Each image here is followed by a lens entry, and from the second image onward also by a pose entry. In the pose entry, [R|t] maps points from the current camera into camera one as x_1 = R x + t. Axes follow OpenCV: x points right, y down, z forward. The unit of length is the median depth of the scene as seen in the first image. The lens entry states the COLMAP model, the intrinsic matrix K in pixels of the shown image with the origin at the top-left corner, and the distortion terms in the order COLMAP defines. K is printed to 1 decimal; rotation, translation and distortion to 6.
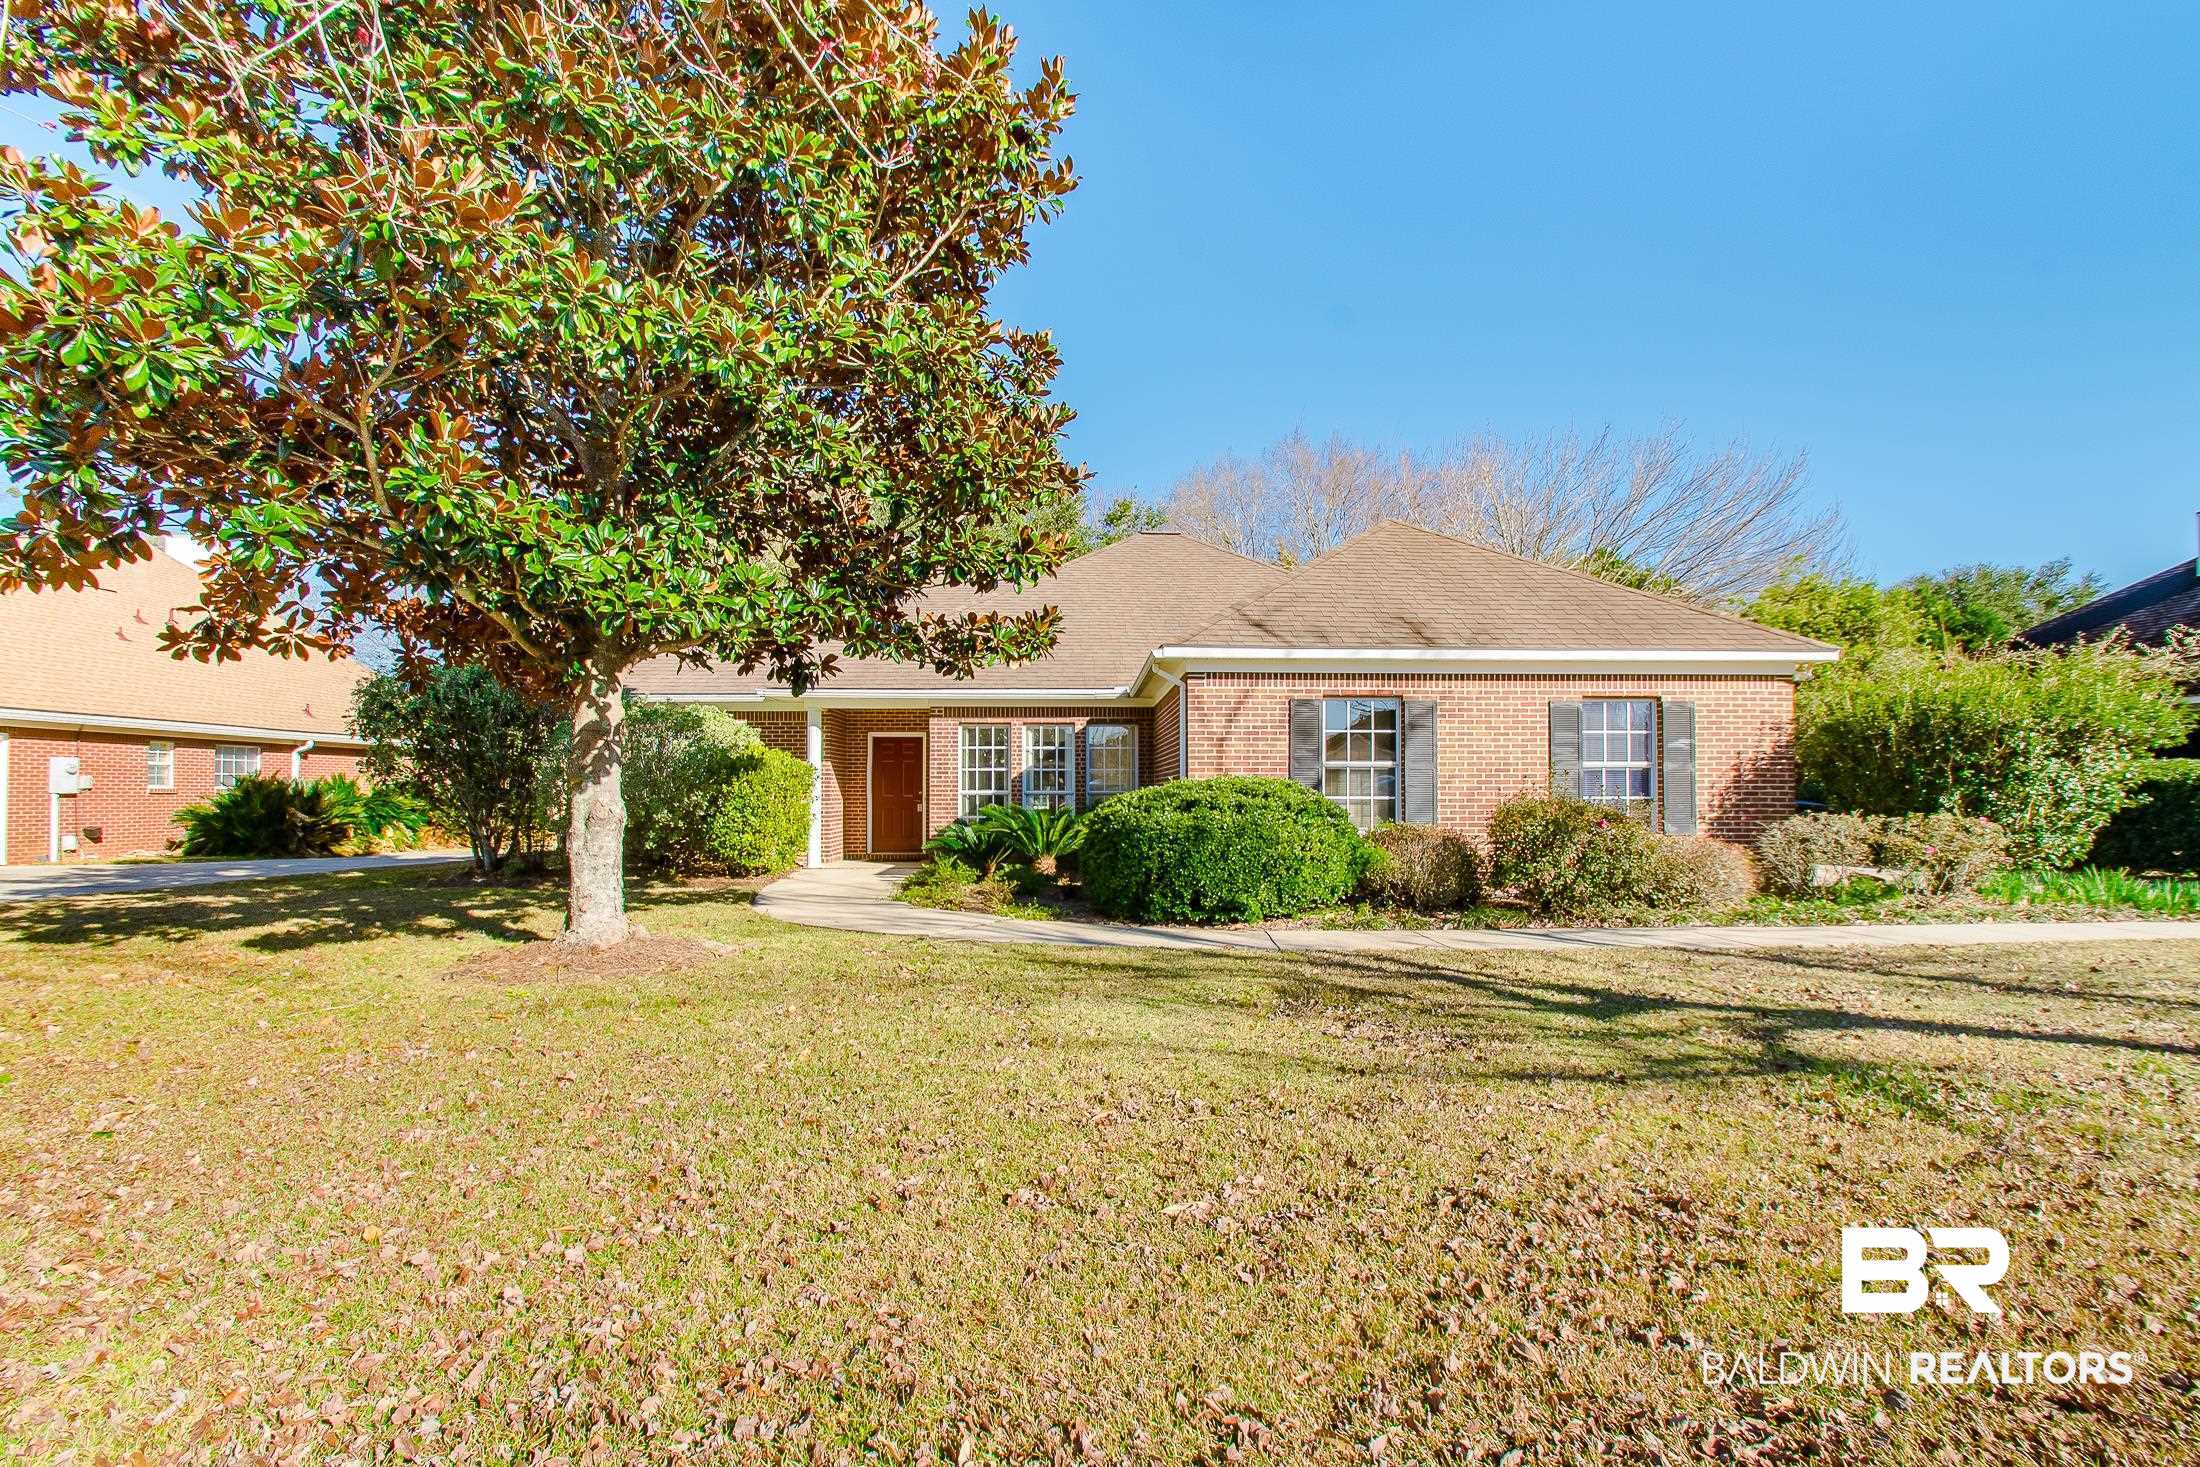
lens RADIAL K [[929.4, 0, 1100.0], [0, 929.4, 733.5], [0, 0, 1]] dist [0.001069, -0.000150]
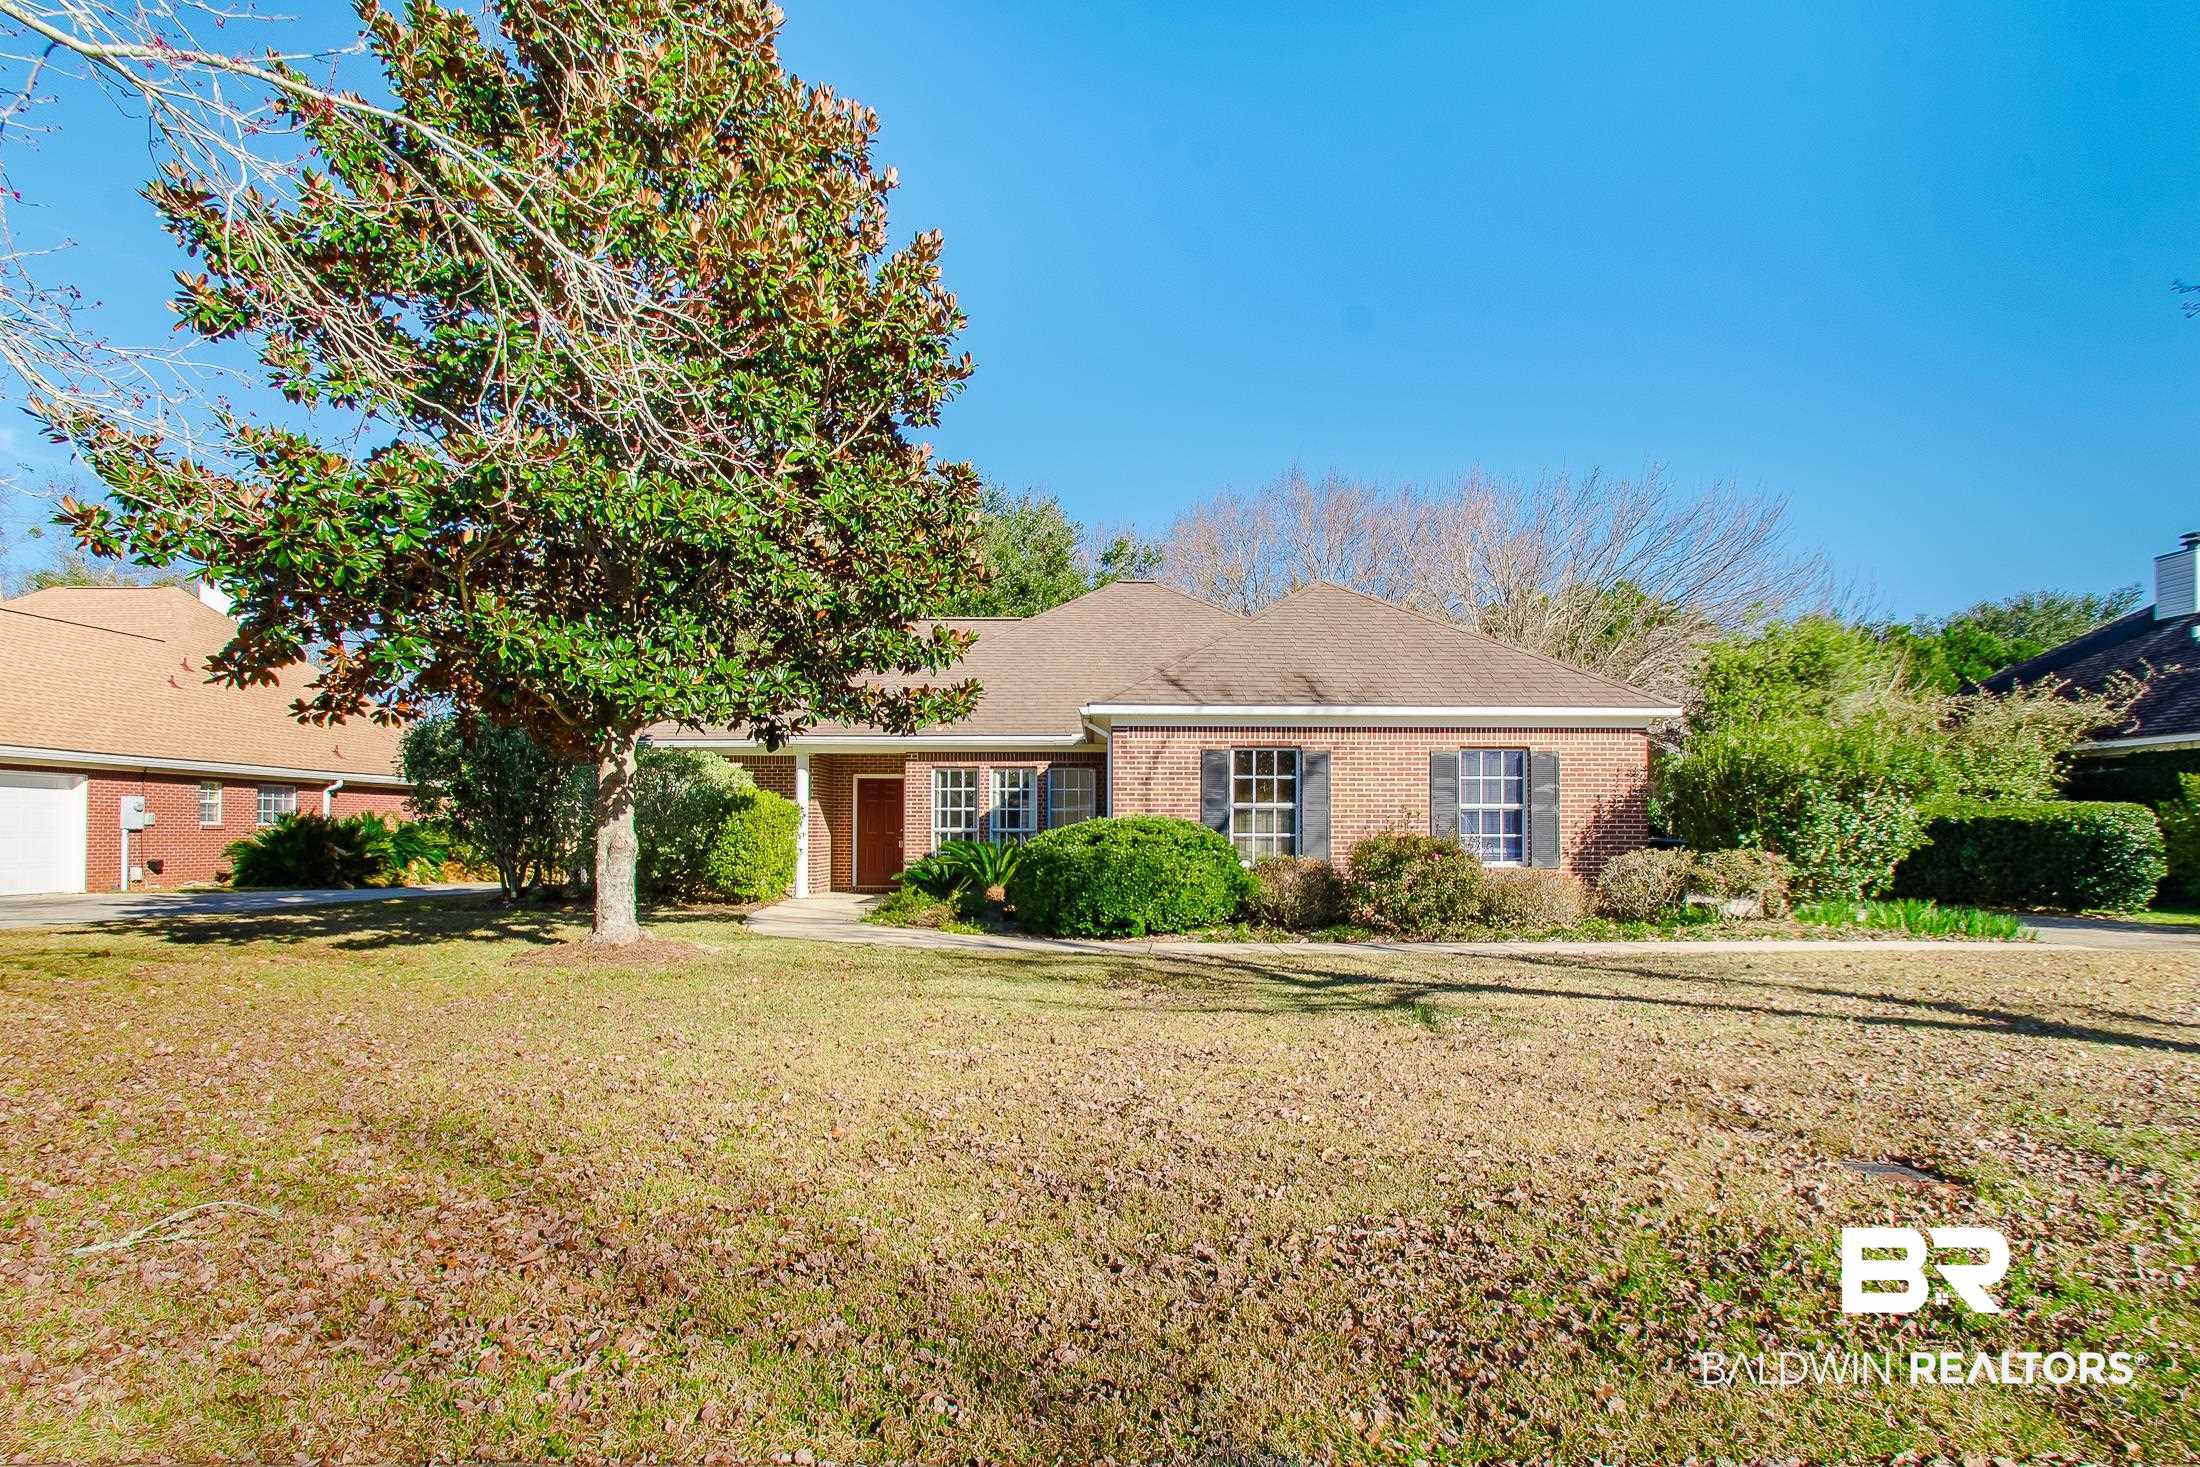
lens RADIAL K [[984.8, 0, 1091.0], [0, 984.8, 763.5], [0, 0, 1]] dist [-0.000821, -0.000703]
pose [[0.999458, 0.000319, -0.032912, 0.106880], [-0.000509, 0.999983, -0.005766, -0.011976], [0.032910, 0.005780, 0.999442, -0.225470]]
